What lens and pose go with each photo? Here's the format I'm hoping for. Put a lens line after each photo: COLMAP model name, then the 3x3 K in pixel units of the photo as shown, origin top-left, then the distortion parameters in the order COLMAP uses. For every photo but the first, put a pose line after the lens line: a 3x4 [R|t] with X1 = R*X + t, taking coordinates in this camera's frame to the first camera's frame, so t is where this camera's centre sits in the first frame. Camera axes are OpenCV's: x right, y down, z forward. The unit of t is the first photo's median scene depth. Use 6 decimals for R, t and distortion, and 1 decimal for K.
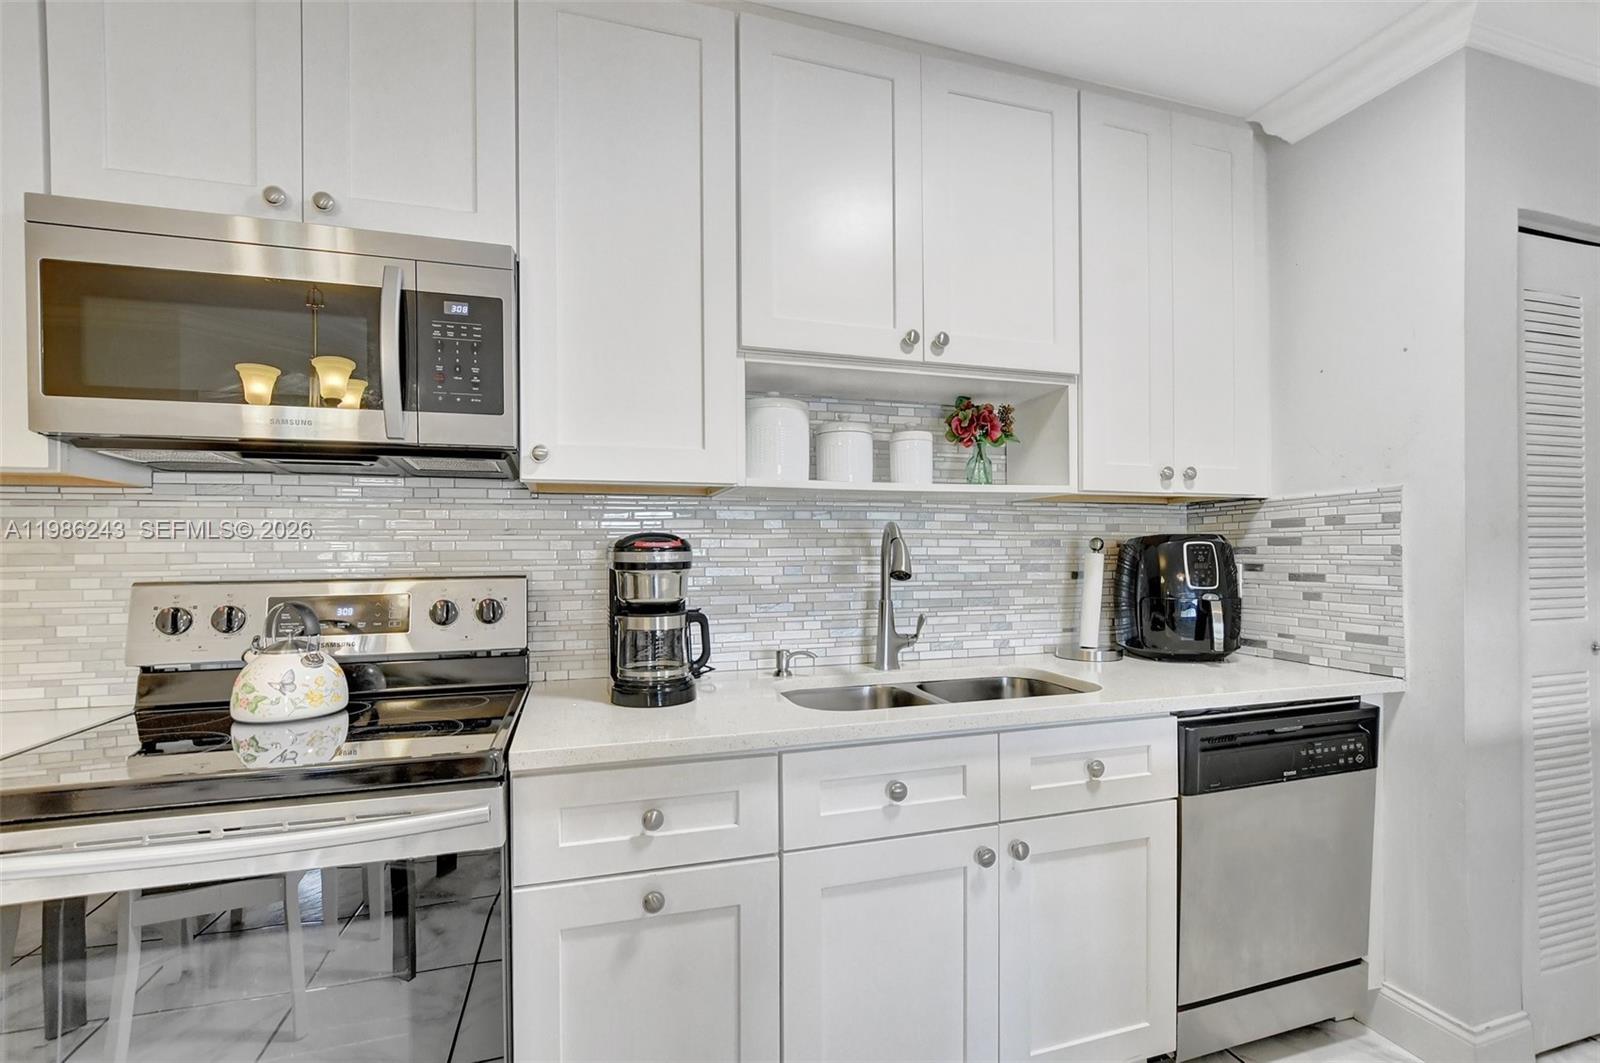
lens RADIAL K [[719.5, 0, 799.3], [0, 719.5, 554.1], [0, 0, 1]] dist [-0.013833, 0.004140]
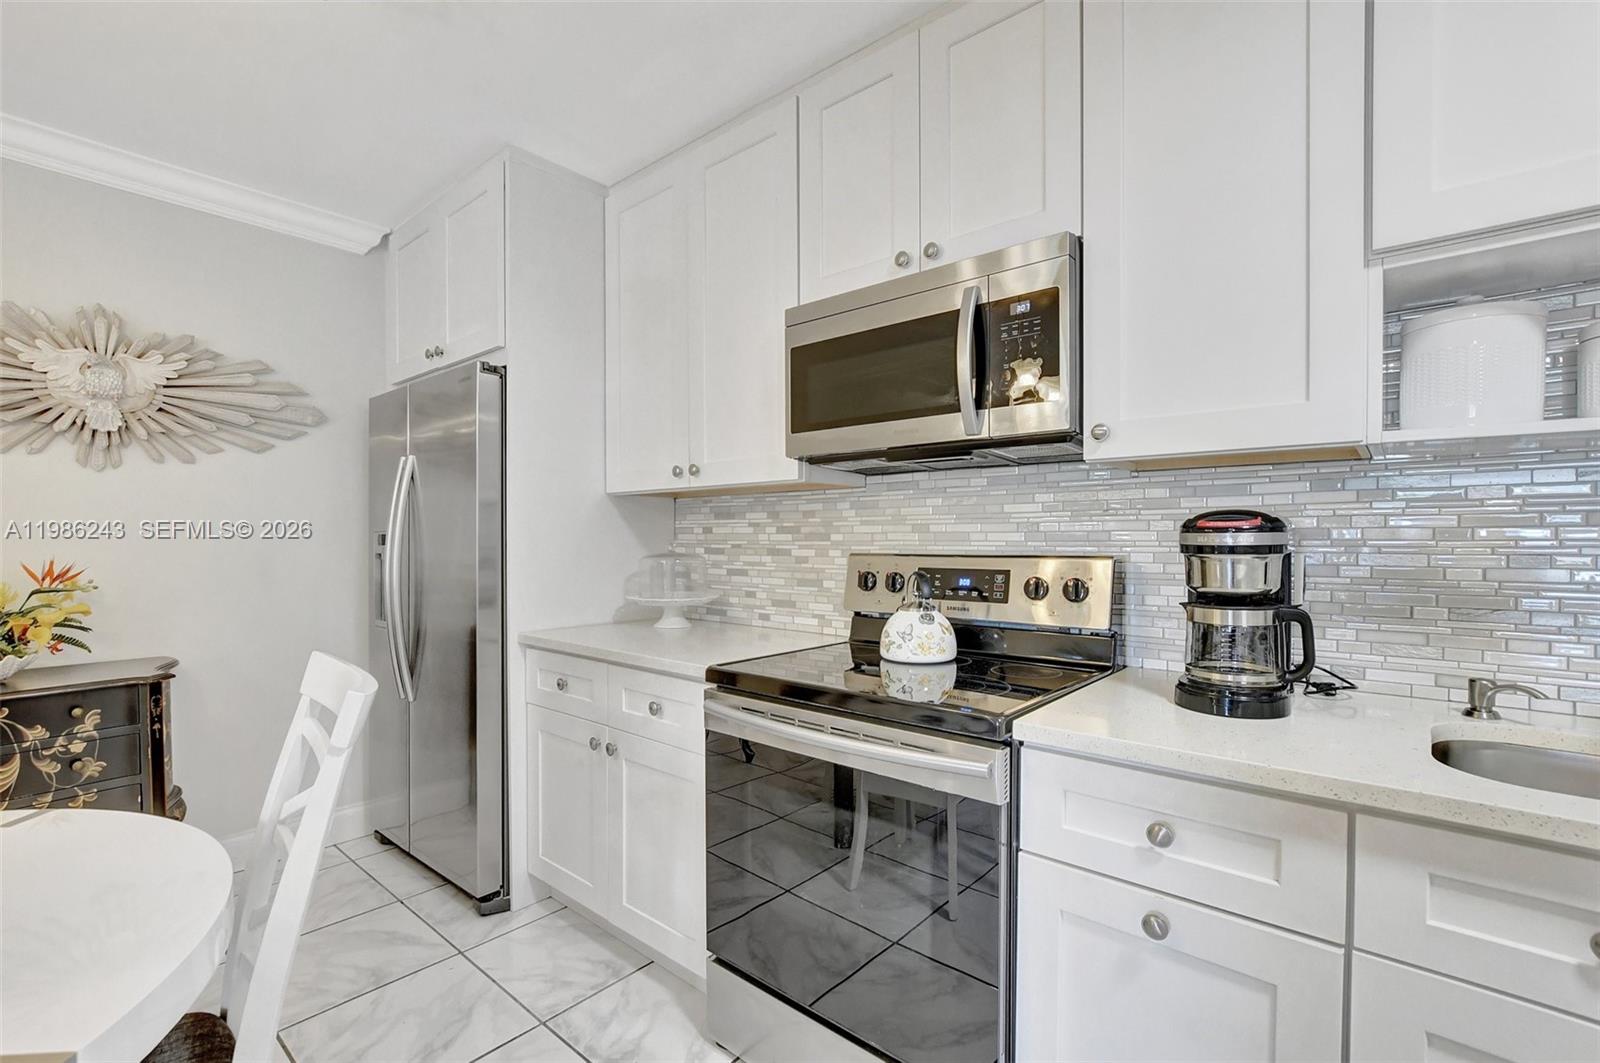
lens RADIAL K [[719.5, 0, 791.2], [0, 719.5, 546.3], [0, 0, 1]] dist [-0.013833, 0.004140]
pose [[0.521582, 0.017809, -0.853015, 0.237942], [-0.002066, 0.999806, 0.019611, -0.002602], [0.853199, -0.008466, 0.521517, 0.118309]]
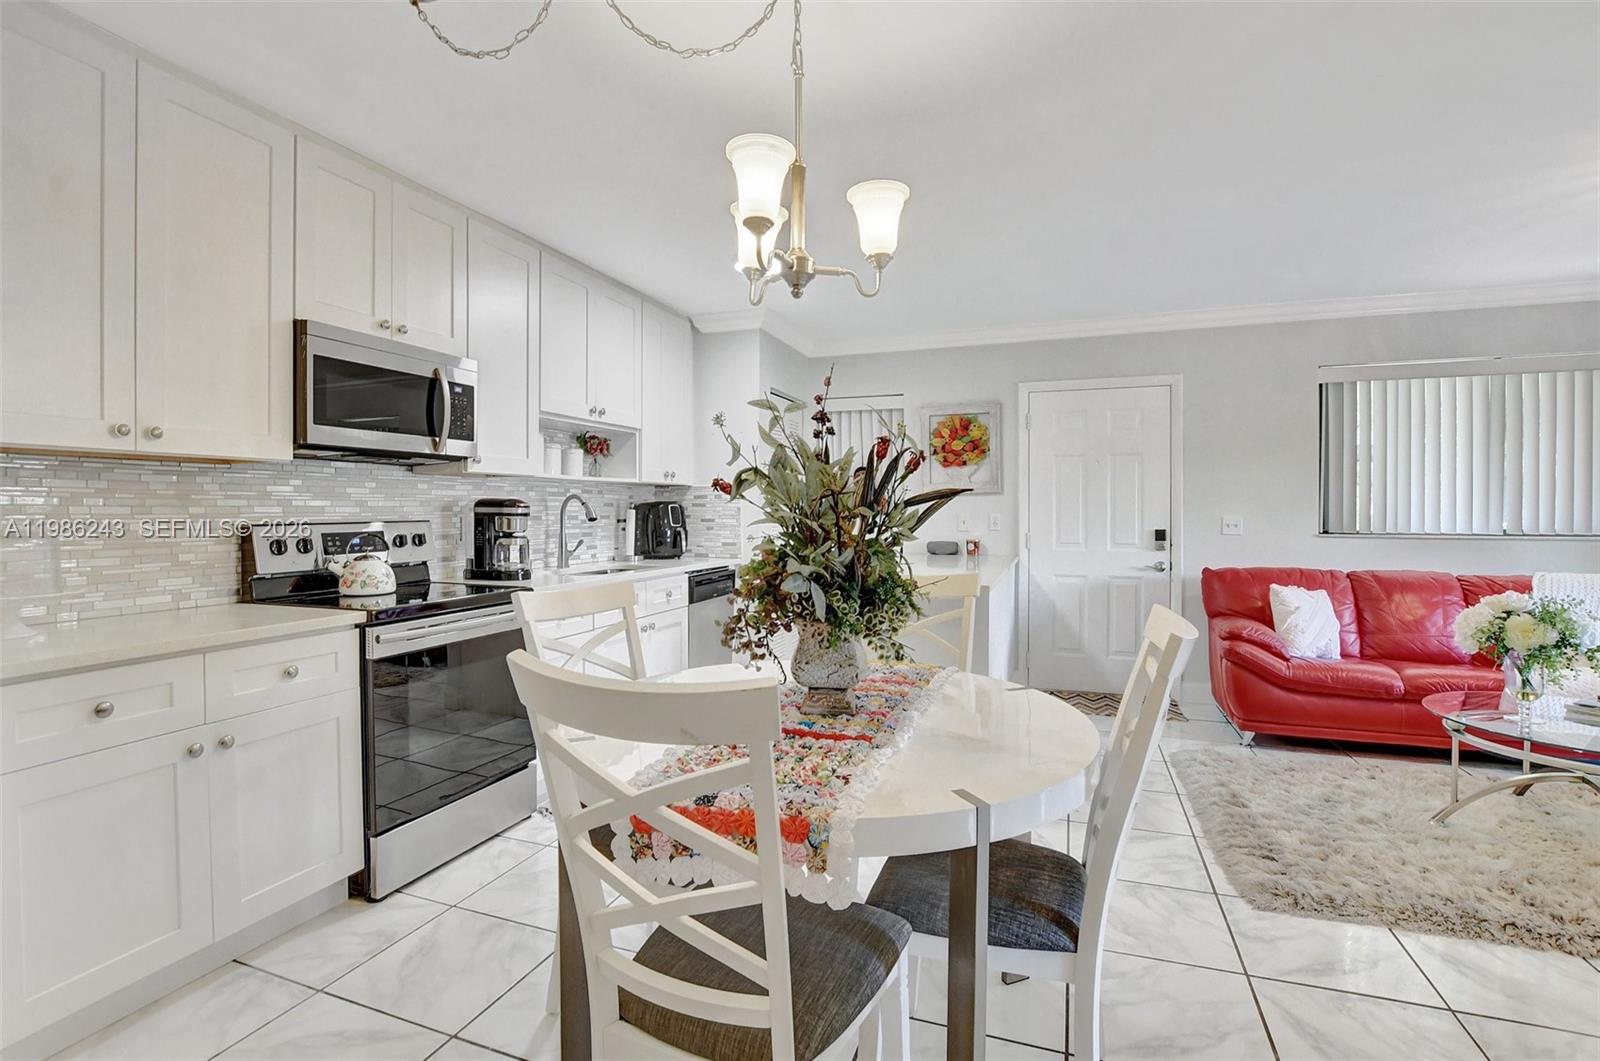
lens RADIAL K [[760.6, 0, 805.9], [0, 760.6, 517.7], [0, 0, 1]] dist [-0.051663, 0.000029]
pose [[0.591932, -0.002623, 0.805983, -1.417717], [-0.003938, 0.999973, 0.006146, 0.008189], [-0.805978, -0.006812, 0.591906, -0.946506]]
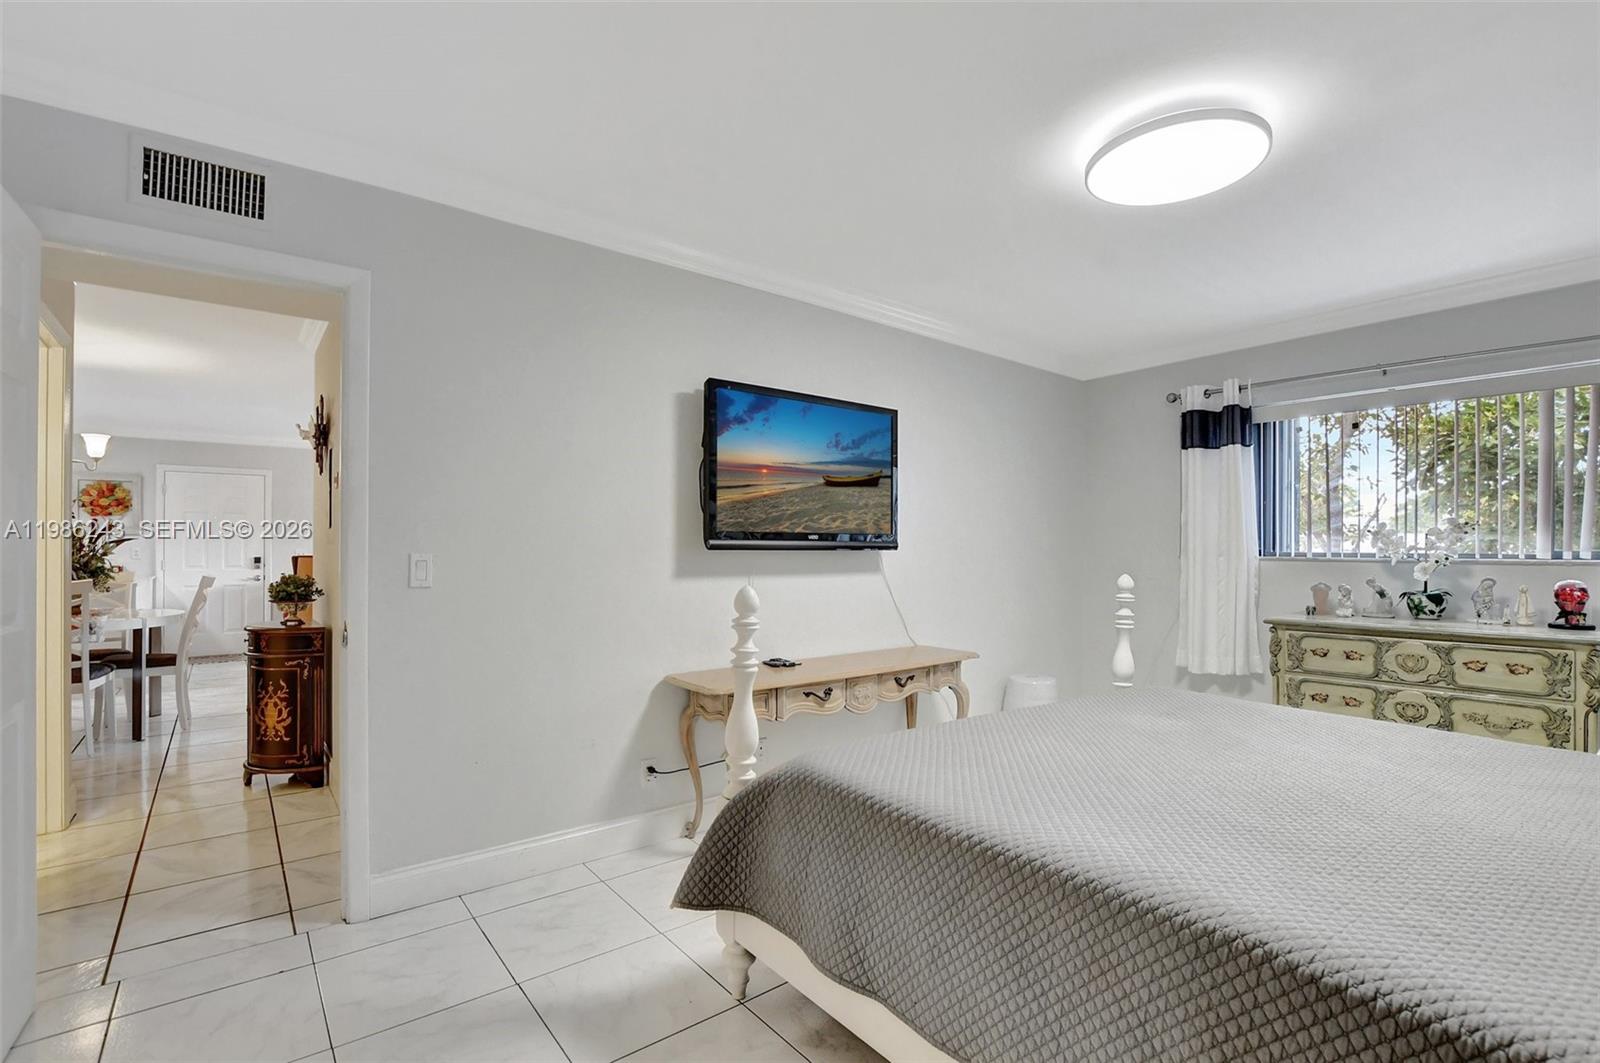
lens RADIAL K [[719.5, 0, 752.7], [0, 719.5, 548.2], [0, 0, 1]] dist [-0.013833, 0.004140]
pose [[-0.329707, 0.004612, 0.944072, -4.199270], [-0.001351, 0.999985, -0.005357, 0.031186], [-0.944082, -0.003042, -0.329695, -1.998169]]
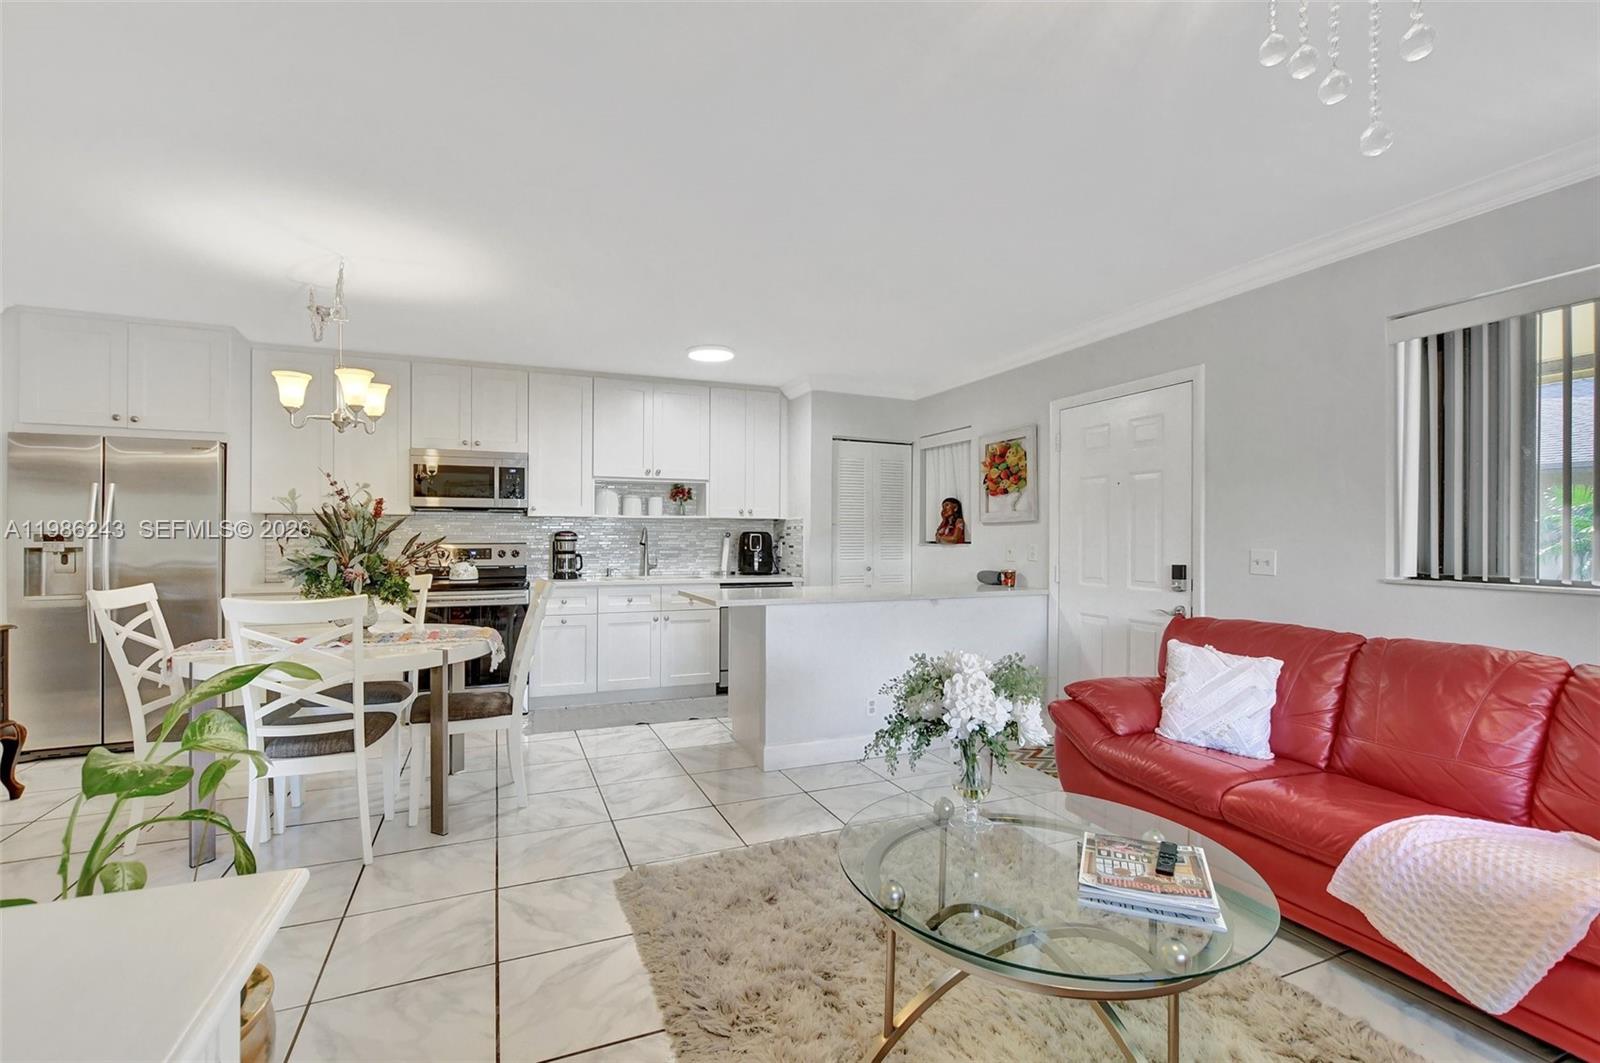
lens RADIAL K [[719.5, 0, 808.9], [0, 719.5, 524.0], [0, 0, 1]] dist [-0.013833, 0.004140]
pose [[0.993891, 0.011249, 0.109789, 0.571733], [-0.009315, 0.999793, -0.018111, -0.010616], [-0.109970, 0.016977, 0.993790, -2.534606]]
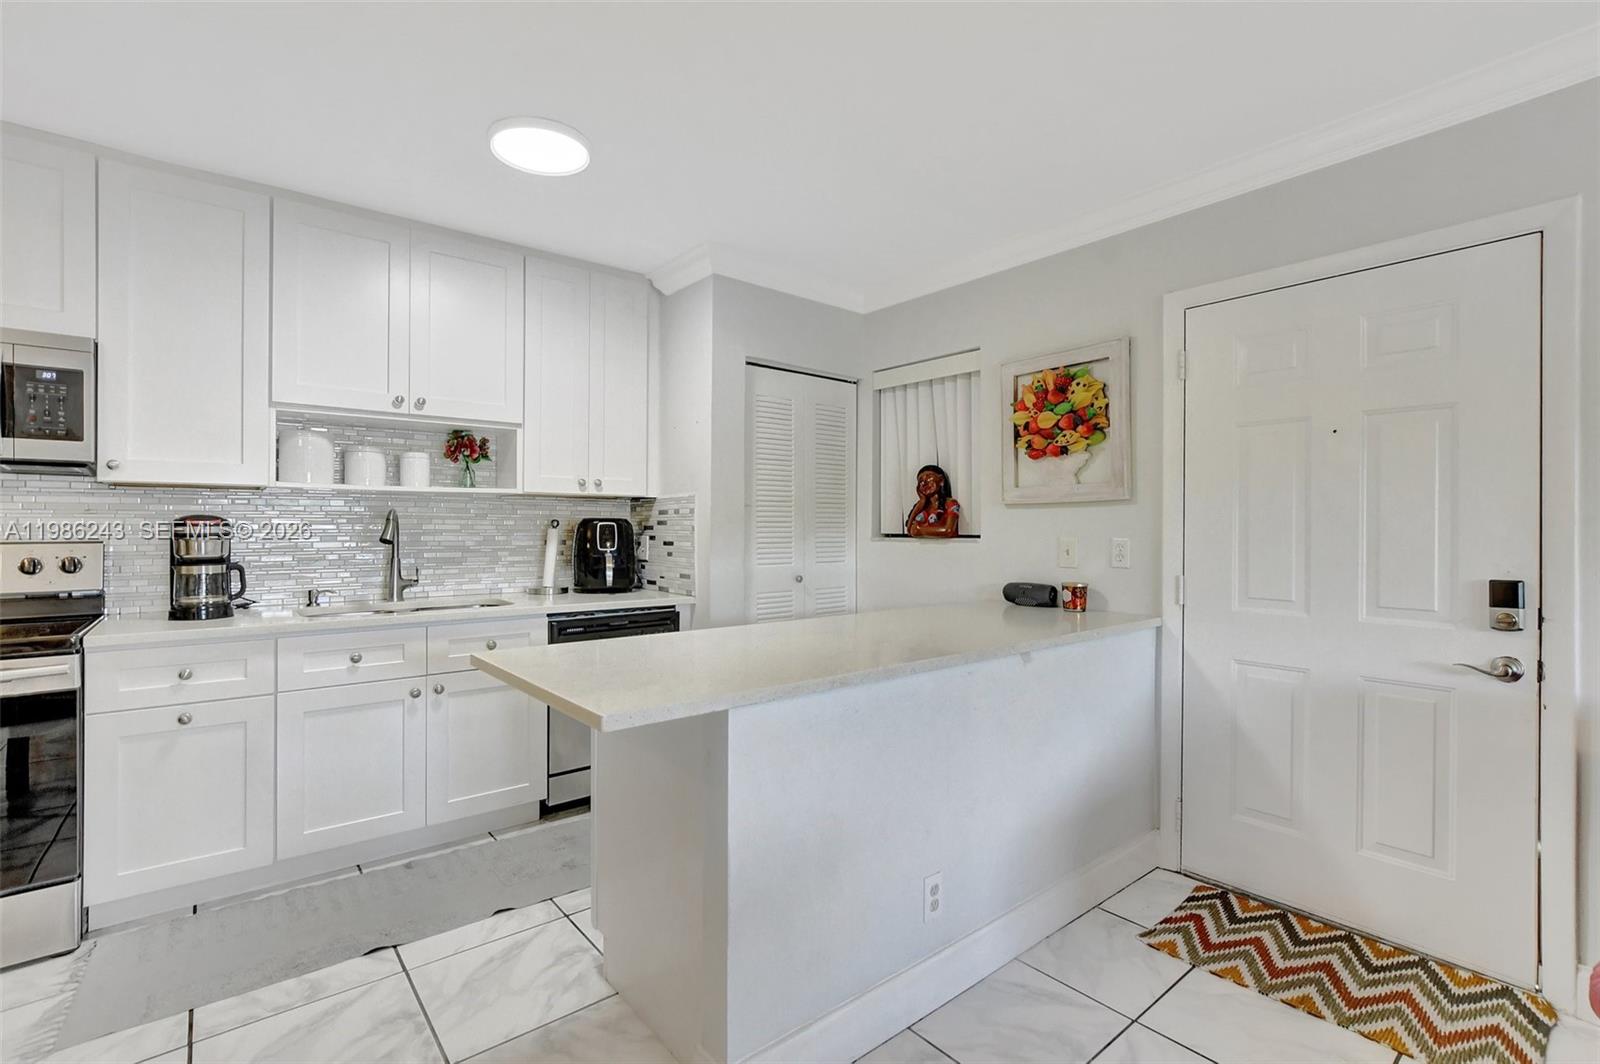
lens RADIAL K [[719.5, 0, 798.9], [0, 719.5, 523.8], [0, 0, 1]] dist [-0.013833, 0.004140]
pose [[0.927776, 0.009775, 0.373009, 0.434632], [-0.008081, 0.999949, -0.006104, -0.010144], [-0.373049, 0.002648, 0.927808, -0.974195]]
